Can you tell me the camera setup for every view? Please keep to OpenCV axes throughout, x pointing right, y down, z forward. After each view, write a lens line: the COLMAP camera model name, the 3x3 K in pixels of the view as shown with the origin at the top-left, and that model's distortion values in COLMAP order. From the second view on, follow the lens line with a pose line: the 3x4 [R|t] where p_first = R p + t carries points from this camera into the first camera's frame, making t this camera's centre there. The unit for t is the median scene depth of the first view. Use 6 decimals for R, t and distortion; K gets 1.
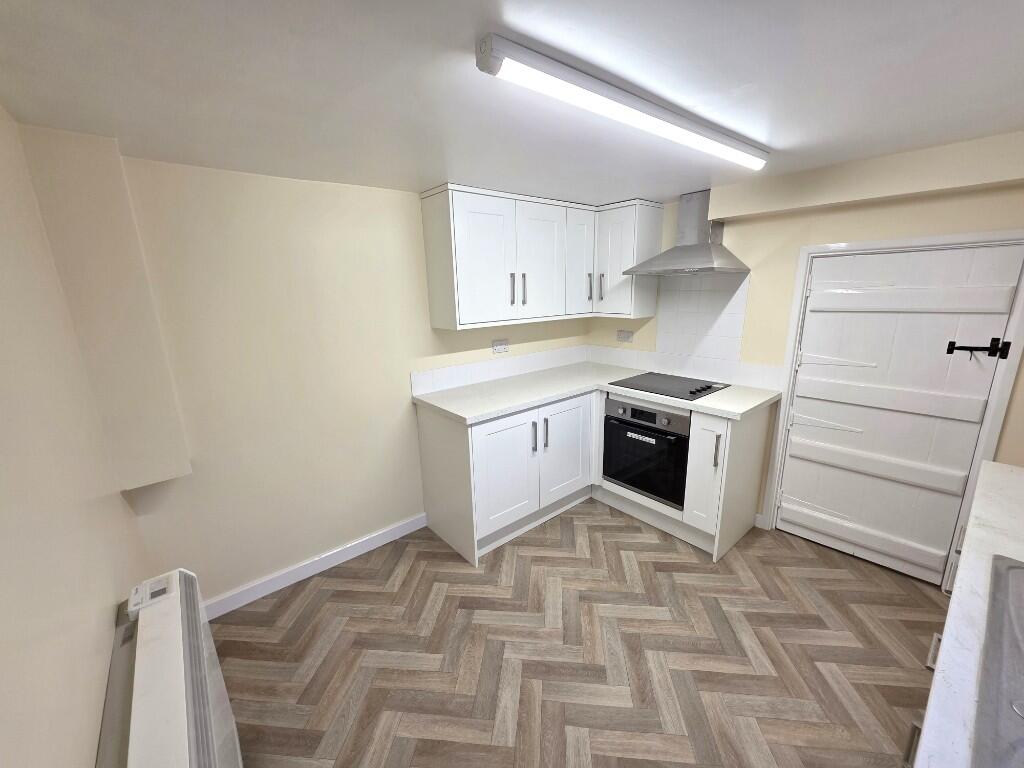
lens RADIAL K [[407.0, 0, 512.3], [0, 407.0, 384.6], [0, 0, 1]] dist [0.000177, 0.000094]
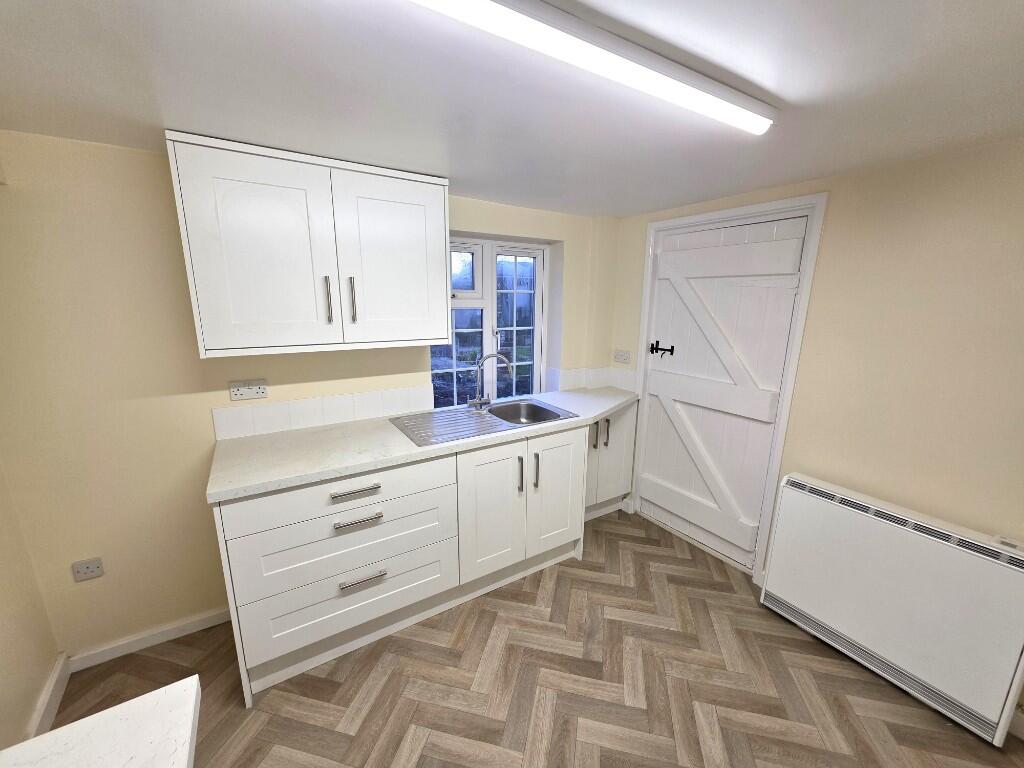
lens RADIAL K [[407.0, 0, 510.3], [0, 407.0, 384.5], [0, 0, 1]] dist [0.000177, 0.000094]
pose [[-0.990876, -0.011123, 0.134318, 0.341929], [0.049225, 0.897876, 0.437488, -0.398862], [-0.125467, 0.440108, -0.889136, 1.573919]]
